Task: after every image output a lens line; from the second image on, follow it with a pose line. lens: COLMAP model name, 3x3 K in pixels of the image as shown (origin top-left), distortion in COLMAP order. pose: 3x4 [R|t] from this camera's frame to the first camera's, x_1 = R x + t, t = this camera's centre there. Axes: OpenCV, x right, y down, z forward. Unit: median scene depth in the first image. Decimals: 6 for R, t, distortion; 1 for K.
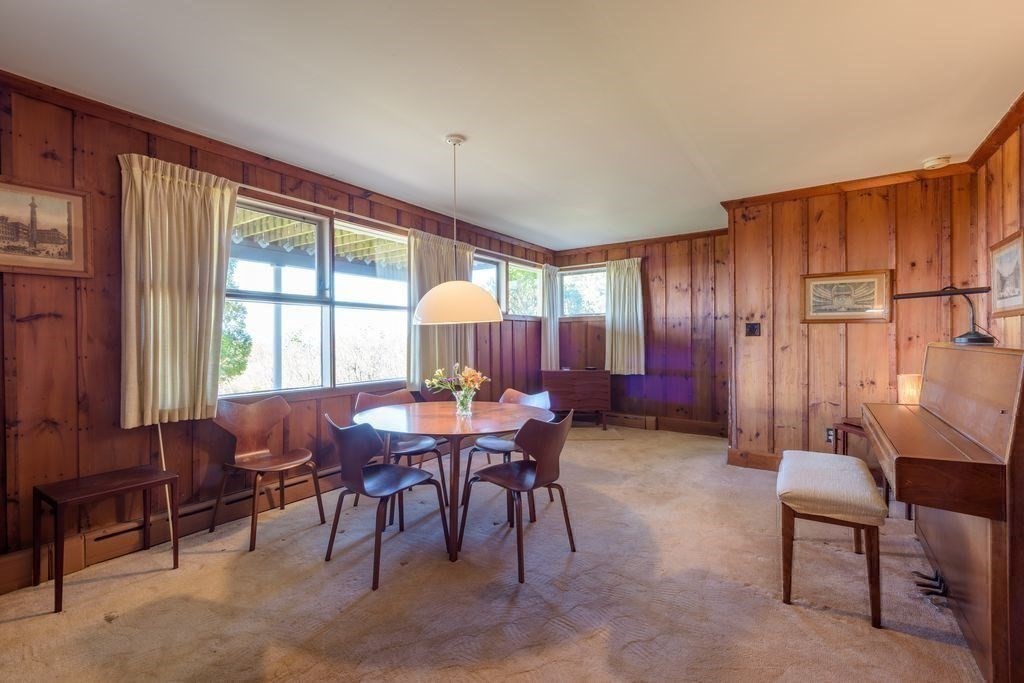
lens RADIAL K [[461.9, 0, 511.9], [0, 461.9, 337.0], [0, 0, 1]] dist [0.002565, -0.000149]
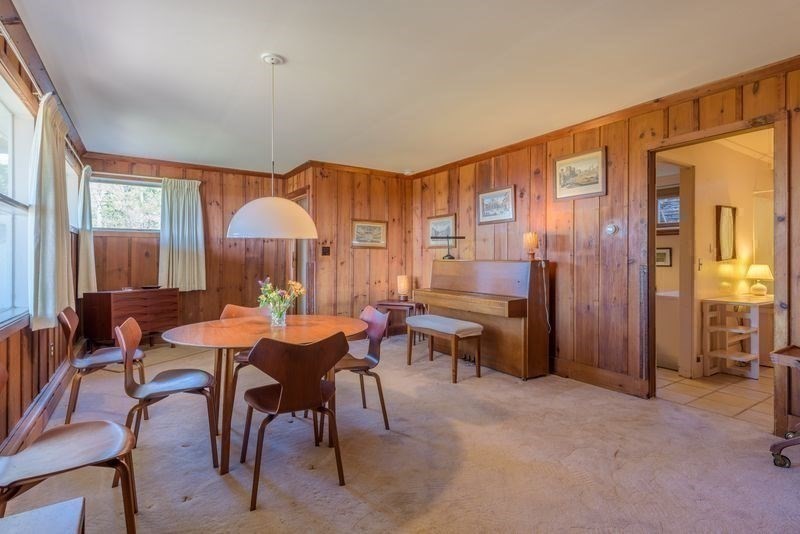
lens RADIAL K [[389.6, 0, 429.8], [0, 389.6, 258.9], [0, 0, 1]] dist [0.019947, 0.000336]
pose [[0.341871, 0.005276, 0.939732, -0.564735], [-0.007971, 0.999965, -0.002714, 0.010358], [-0.939713, -0.006563, 0.341901, 0.260369]]
